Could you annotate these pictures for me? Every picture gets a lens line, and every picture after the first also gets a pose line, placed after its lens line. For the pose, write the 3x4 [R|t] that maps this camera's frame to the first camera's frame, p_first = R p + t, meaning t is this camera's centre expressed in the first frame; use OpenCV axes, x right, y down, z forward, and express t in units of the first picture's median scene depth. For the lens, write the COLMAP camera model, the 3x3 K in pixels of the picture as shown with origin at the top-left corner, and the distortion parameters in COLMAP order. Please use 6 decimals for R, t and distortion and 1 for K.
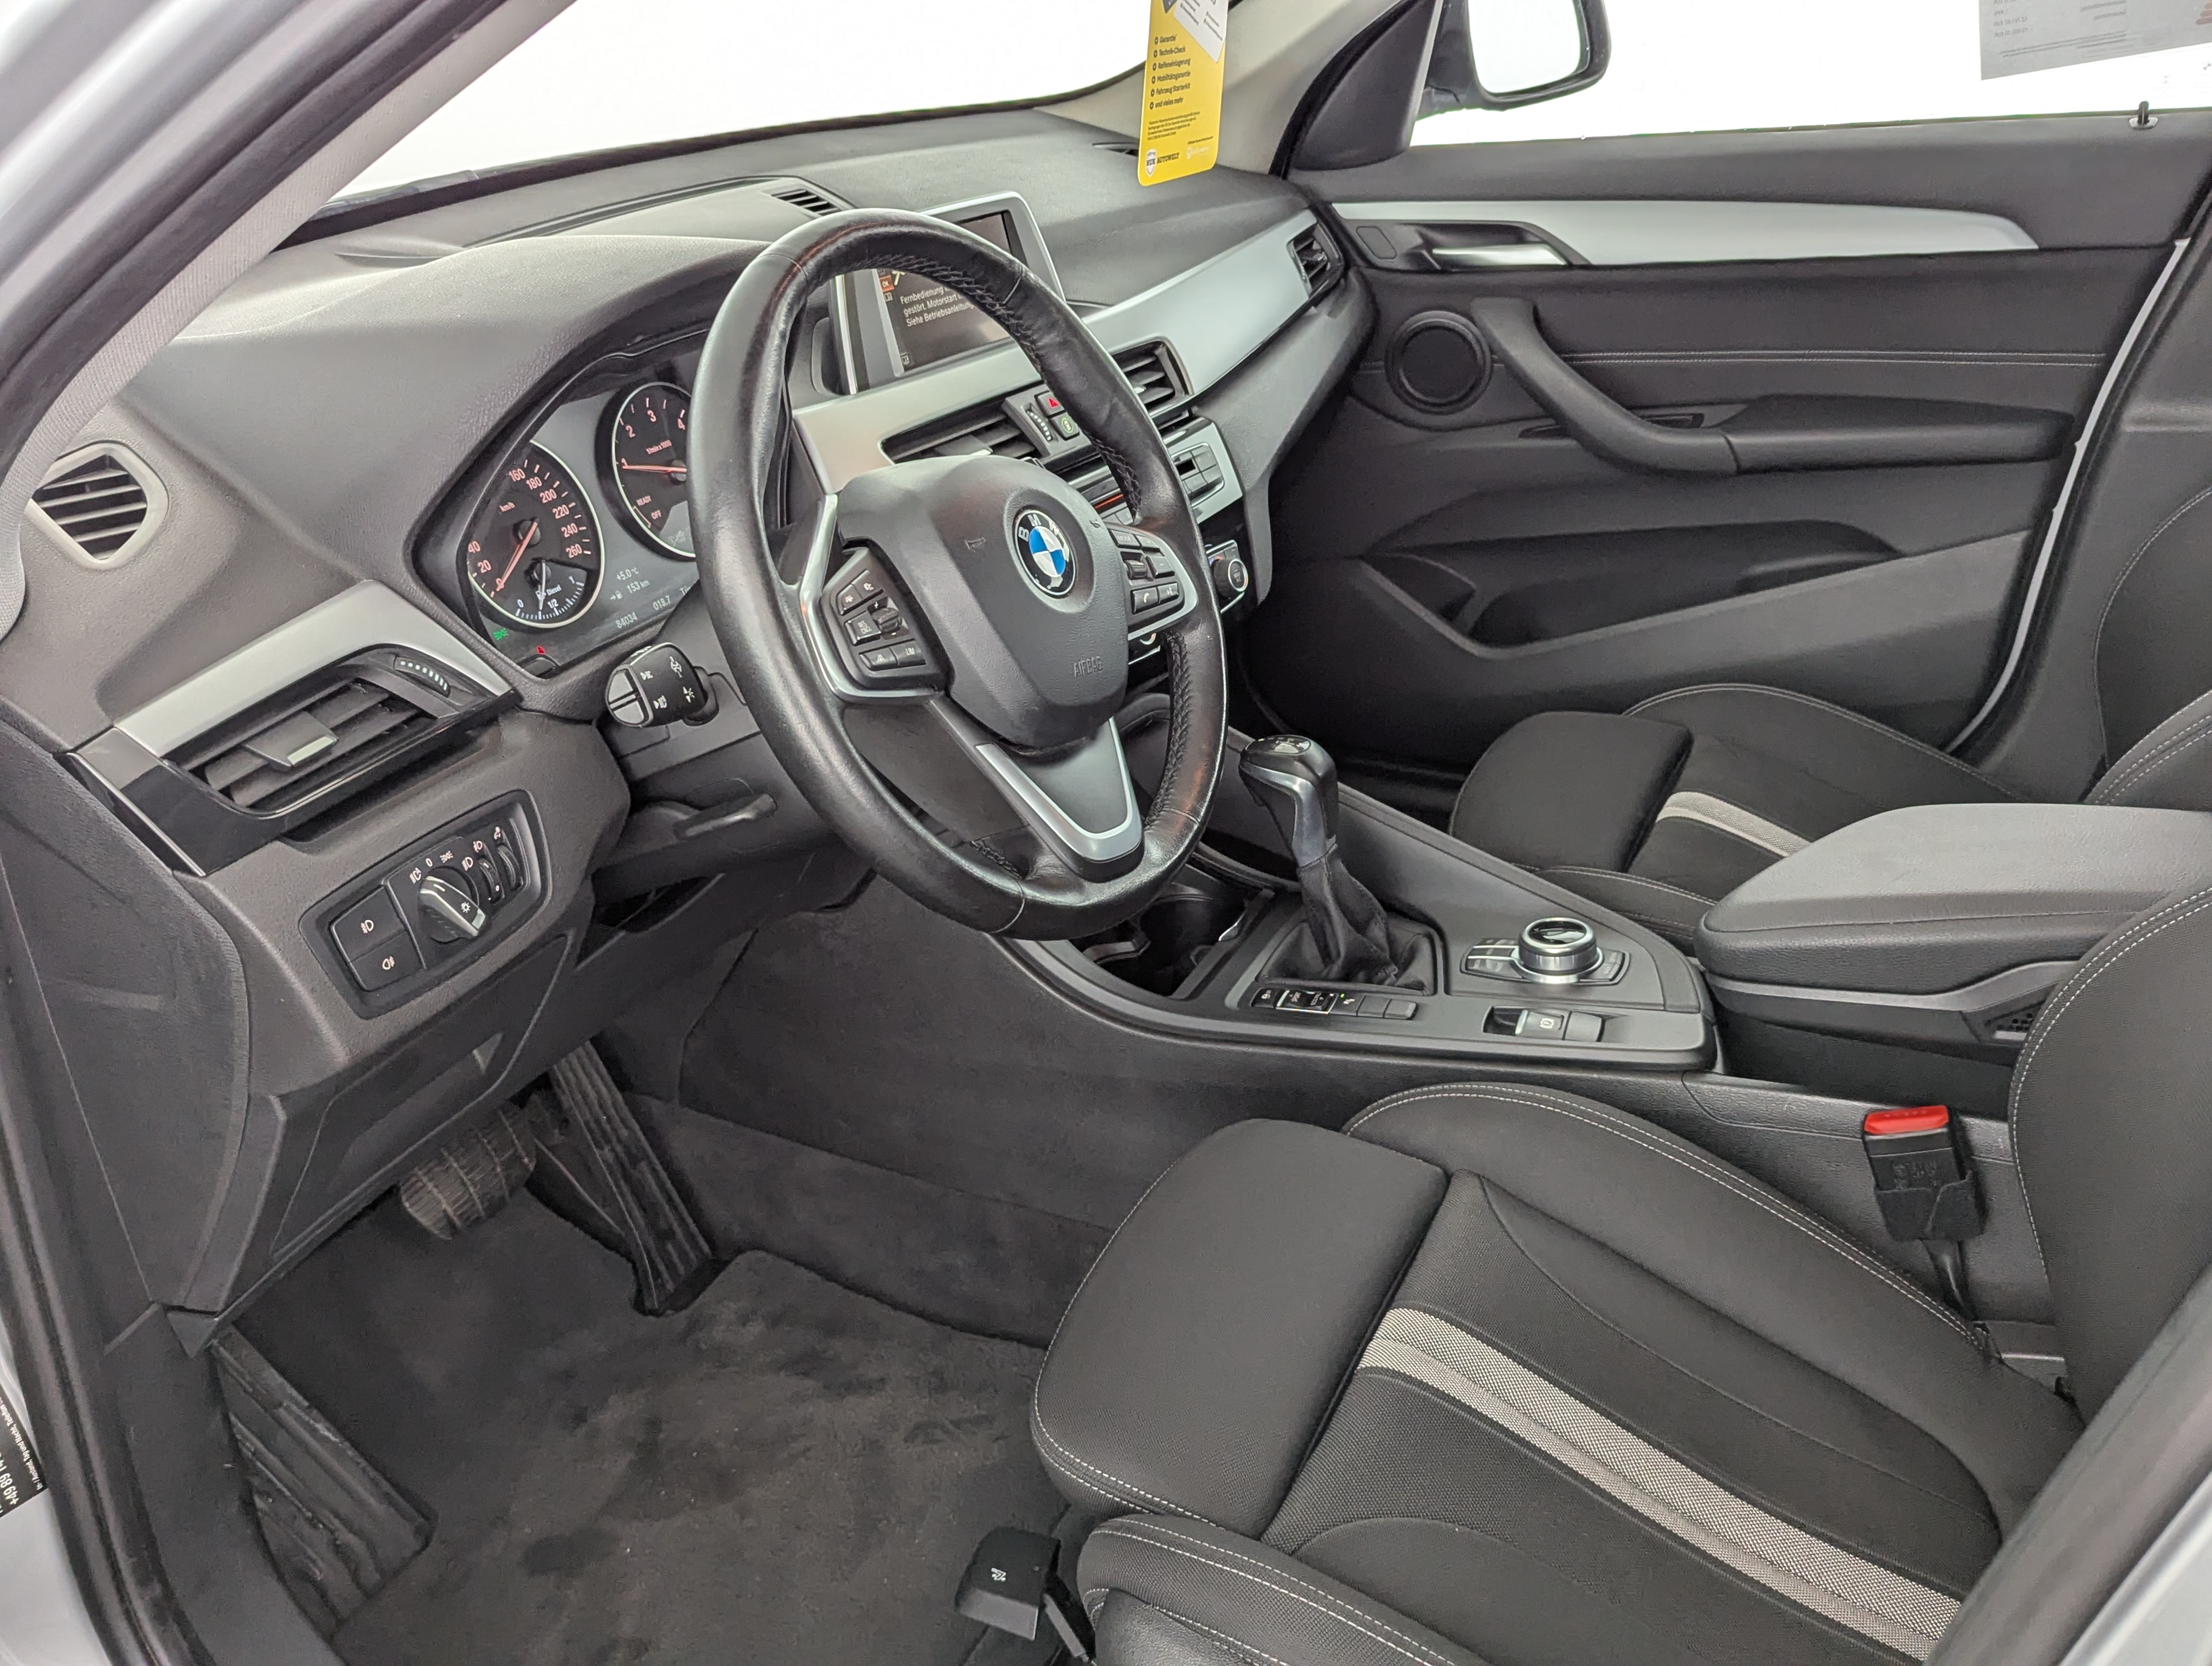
lens RADIAL K [[1967.1, 0, 1117.2], [0, 1967.1, 831.3], [0, 0, 1]] dist [0.039520, -0.039812]
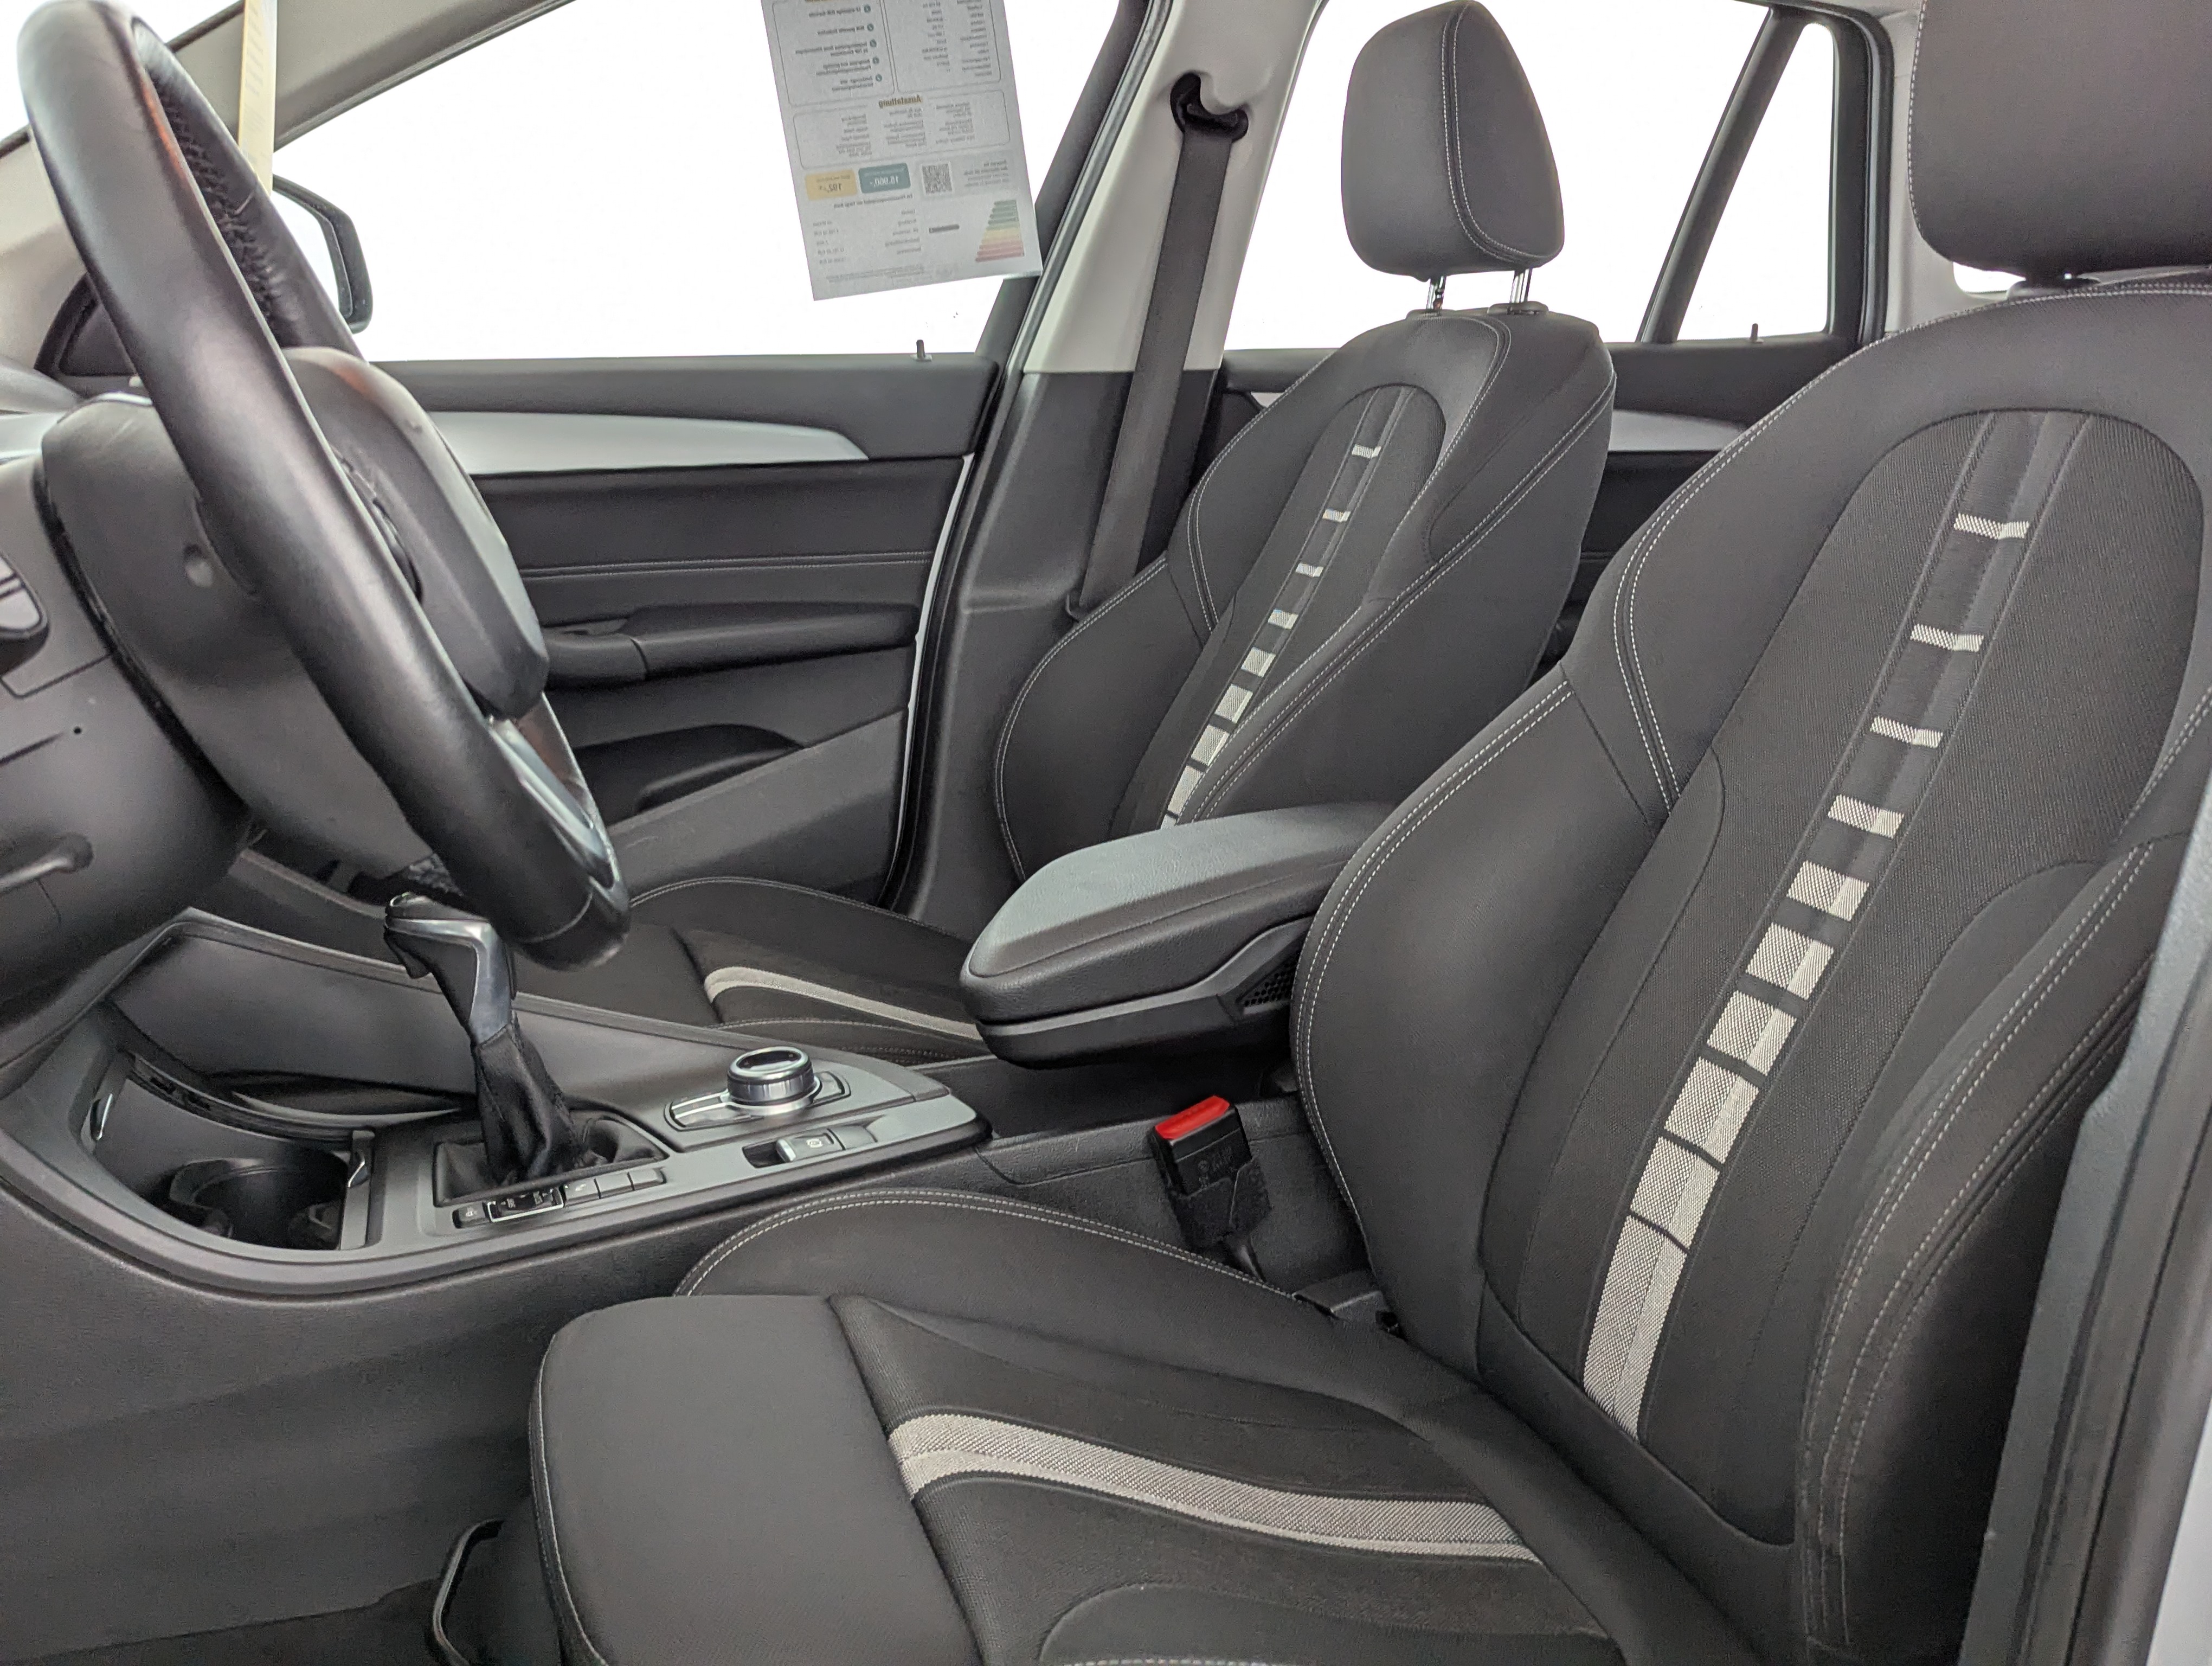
lens RADIAL K [[1967.1, 0, 1108.8], [0, 1967.1, 834.9], [0, 0, 1]] dist [0.039520, -0.039812]
pose [[0.702824, -0.088366, 0.705854, -0.243602], [0.258454, 0.956168, -0.137642, 0.096970], [-0.662752, 0.279169, 0.694856, 0.199543]]
